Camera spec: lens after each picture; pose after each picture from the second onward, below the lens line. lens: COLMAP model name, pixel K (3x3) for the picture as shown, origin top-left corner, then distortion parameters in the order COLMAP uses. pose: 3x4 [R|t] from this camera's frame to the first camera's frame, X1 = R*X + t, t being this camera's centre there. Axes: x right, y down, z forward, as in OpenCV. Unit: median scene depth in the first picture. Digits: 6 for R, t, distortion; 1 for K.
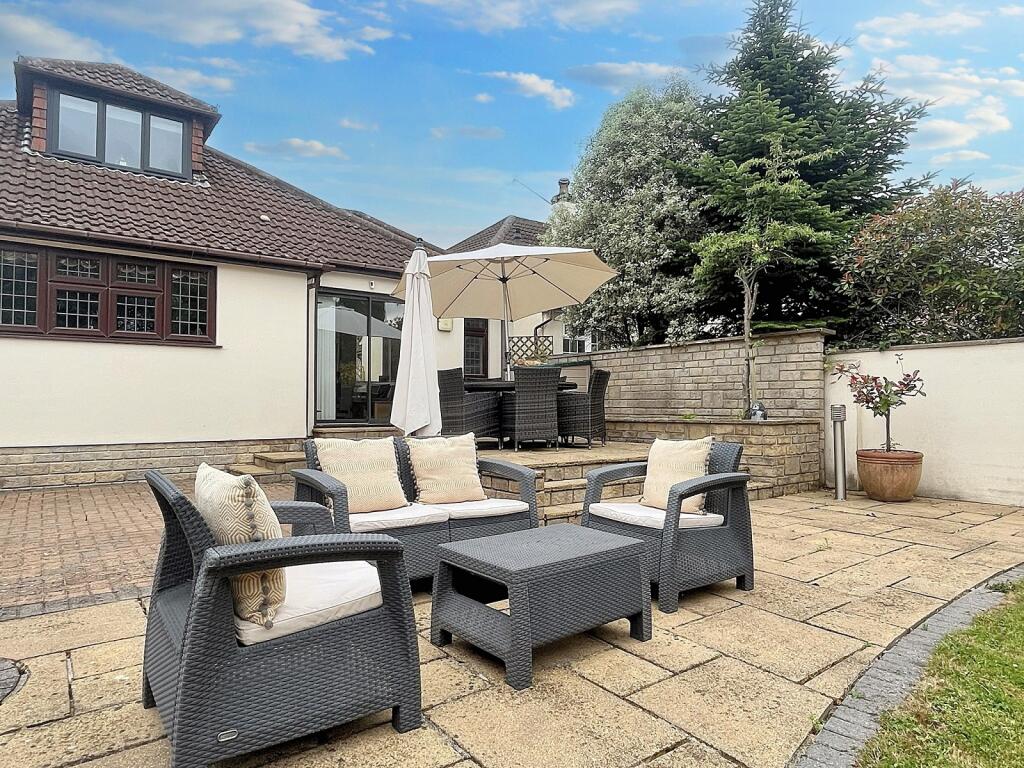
lens RADIAL K [[606.4, 0, 513.0], [0, 606.4, 381.9], [0, 0, 1]] dist [-0.001088, -0.000293]
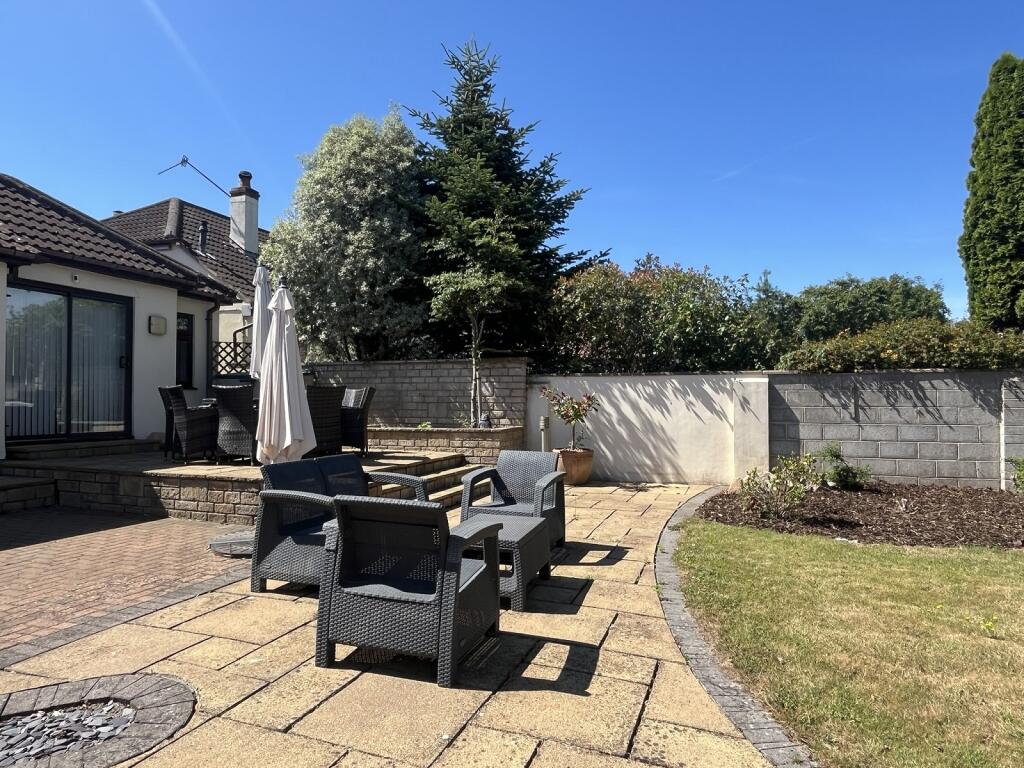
lens RADIAL K [[616.8, 0, 506.9], [0, 616.8, 391.8], [0, 0, 1]] dist [-0.001140, -0.000707]
pose [[0.839061, 0.012012, 0.543904, -0.203438], [-0.020194, 0.999755, 0.009074, -0.021108], [-0.543662, -0.018598, 0.839098, -0.079100]]
